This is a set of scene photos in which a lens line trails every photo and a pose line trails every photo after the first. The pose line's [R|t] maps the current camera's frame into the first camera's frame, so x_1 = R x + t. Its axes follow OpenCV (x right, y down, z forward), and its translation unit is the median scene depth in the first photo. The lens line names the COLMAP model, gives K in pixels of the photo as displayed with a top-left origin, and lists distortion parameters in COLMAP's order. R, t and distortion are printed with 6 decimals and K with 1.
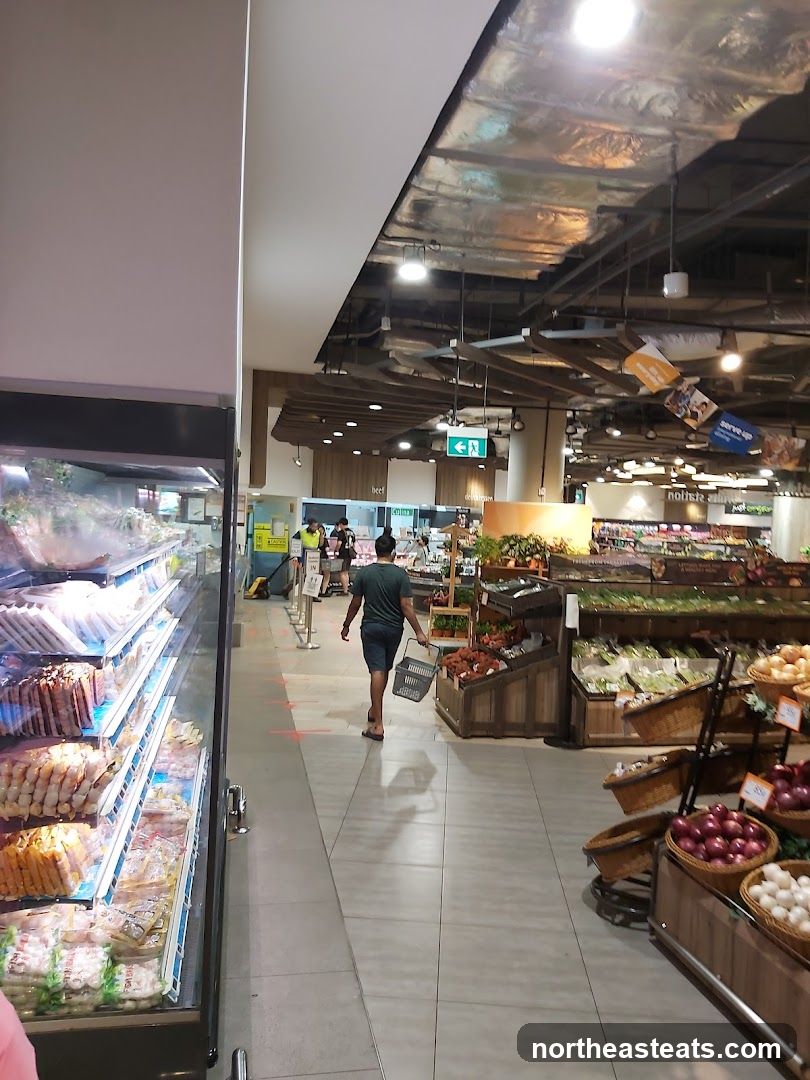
lens RADIAL K [[769.3, 0, 405.0], [0, 769.3, 540.0], [0, 0, 1]] dist [-0.001082, -0.040935]
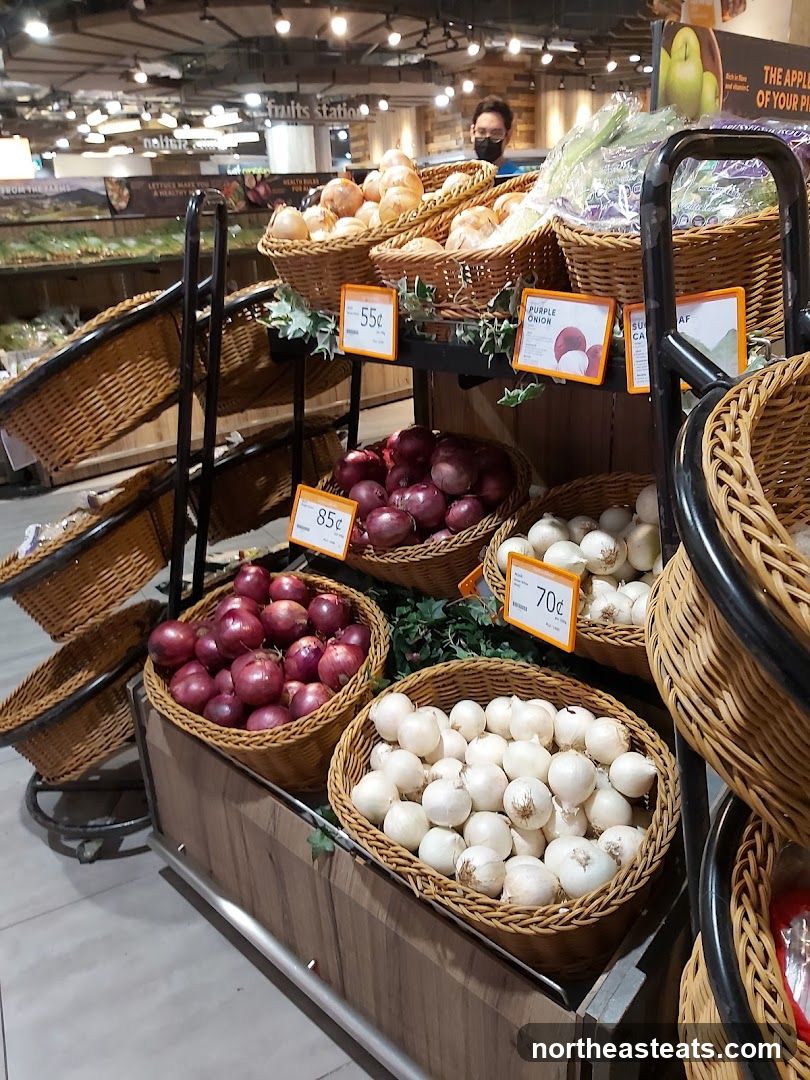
lens RADIAL K [[821.9, 0, 405.0], [0, 821.9, 540.0], [0, 0, 1]] dist [0.141083, -0.256561]
pose [[0.826488, -0.283058, 0.486617, 0.262357], [0.094821, 0.922044, 0.375292, 0.163243], [-0.554911, -0.264033, 0.788898, 0.590783]]
